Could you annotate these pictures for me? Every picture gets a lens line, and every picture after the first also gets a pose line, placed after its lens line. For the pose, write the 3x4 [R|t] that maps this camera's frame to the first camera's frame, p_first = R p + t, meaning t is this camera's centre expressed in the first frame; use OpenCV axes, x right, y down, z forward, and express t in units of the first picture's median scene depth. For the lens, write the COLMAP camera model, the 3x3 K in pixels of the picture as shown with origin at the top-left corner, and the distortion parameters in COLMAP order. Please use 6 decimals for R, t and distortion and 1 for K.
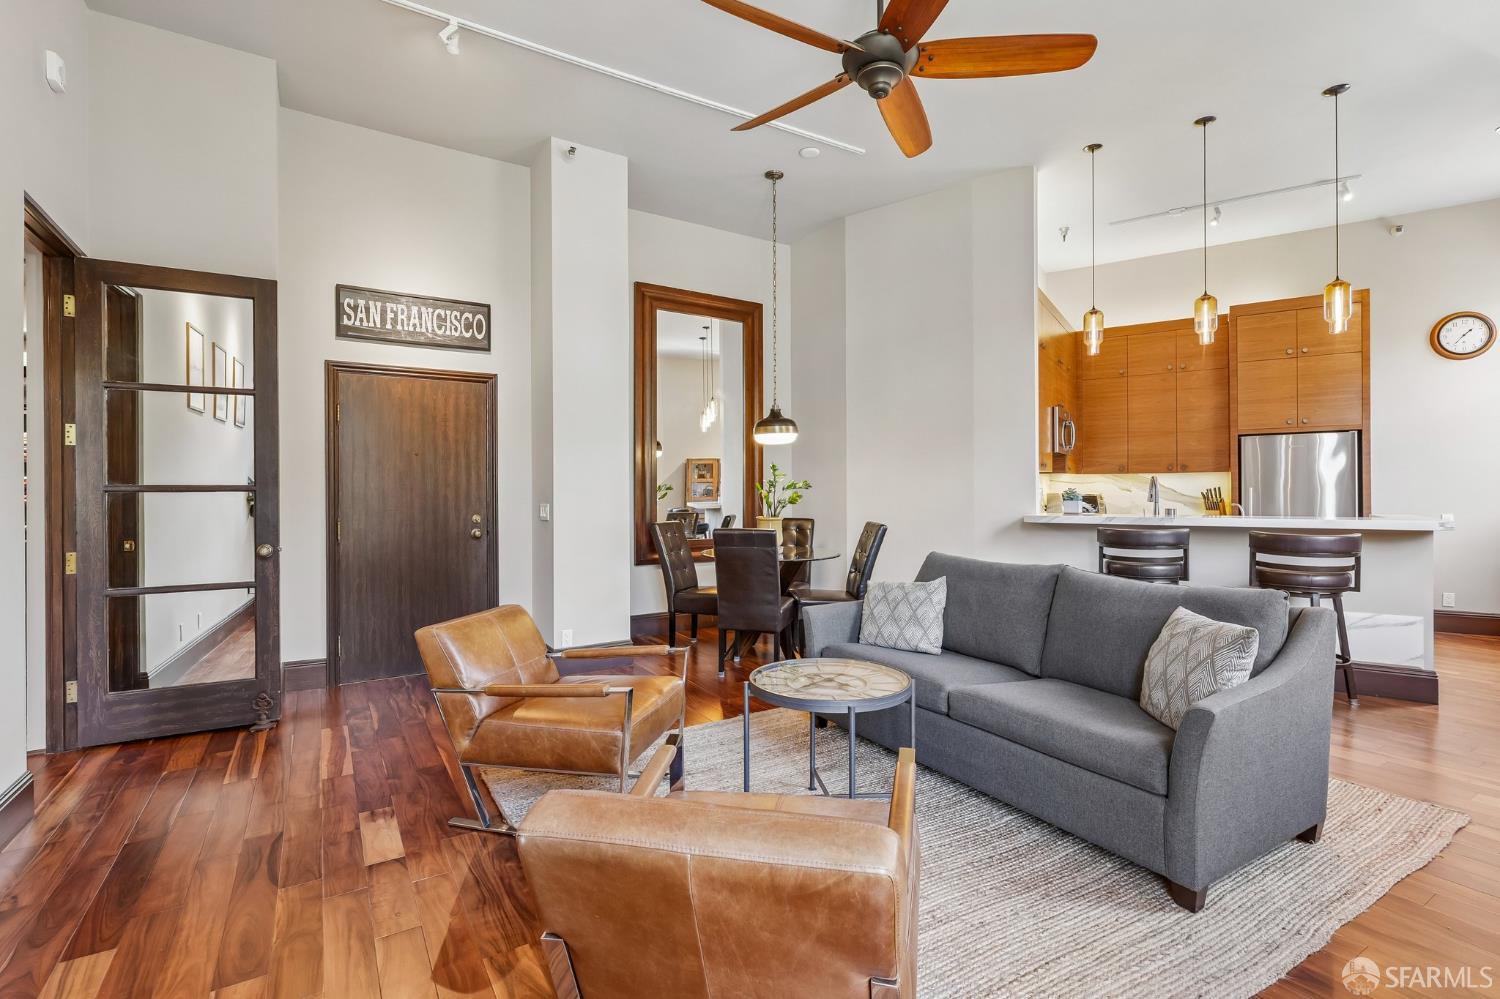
lens RADIAL K [[695.2, 0, 743.9], [0, 695.2, 495.1], [0, 0, 1]] dist [-0.000431, 0.000933]
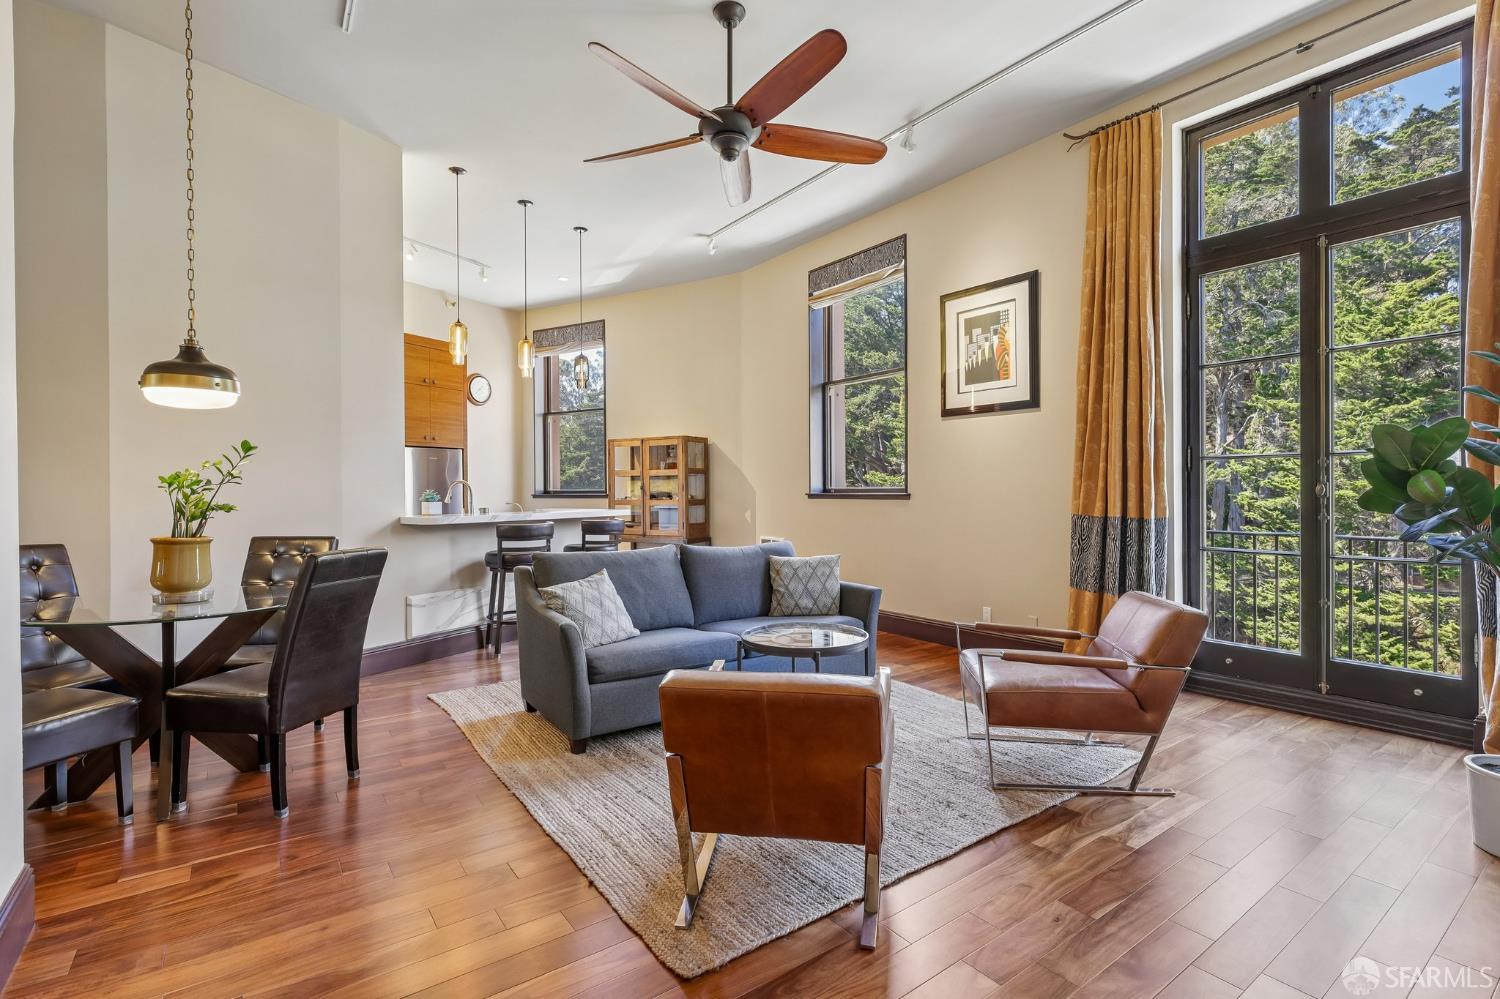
lens RADIAL K [[695.2, 0, 750.4], [0, 695.2, 500.4], [0, 0, 1]] dist [-0.000431, 0.000933]
pose [[-0.076288, -0.004001, 0.997078, -0.602254], [0.007432, 0.999962, 0.004581, 0.004807], [-0.997058, 0.007760, -0.076255, 0.651232]]
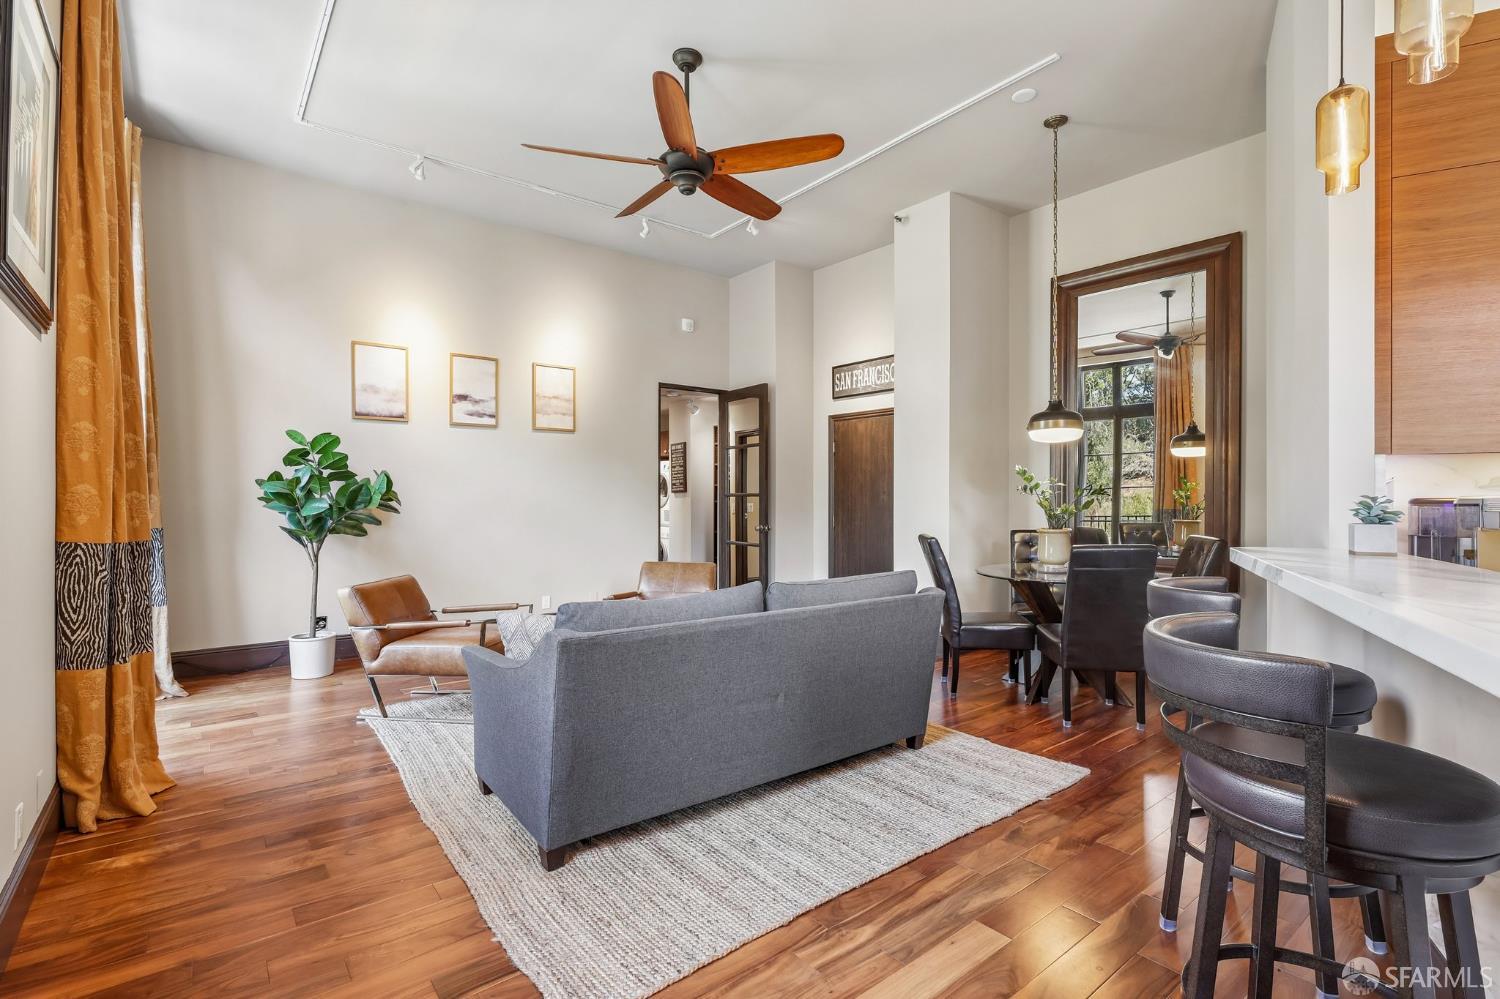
lens RADIAL K [[695.2, 0, 749.0], [0, 695.2, 496.1], [0, 0, 1]] dist [-0.000431, 0.000933]
pose [[0.108836, 0.001539, -0.994058, 0.913025], [-0.009994, 0.999950, 0.000454, -0.005380], [0.994009, 0.009885, 0.108846, 0.594597]]
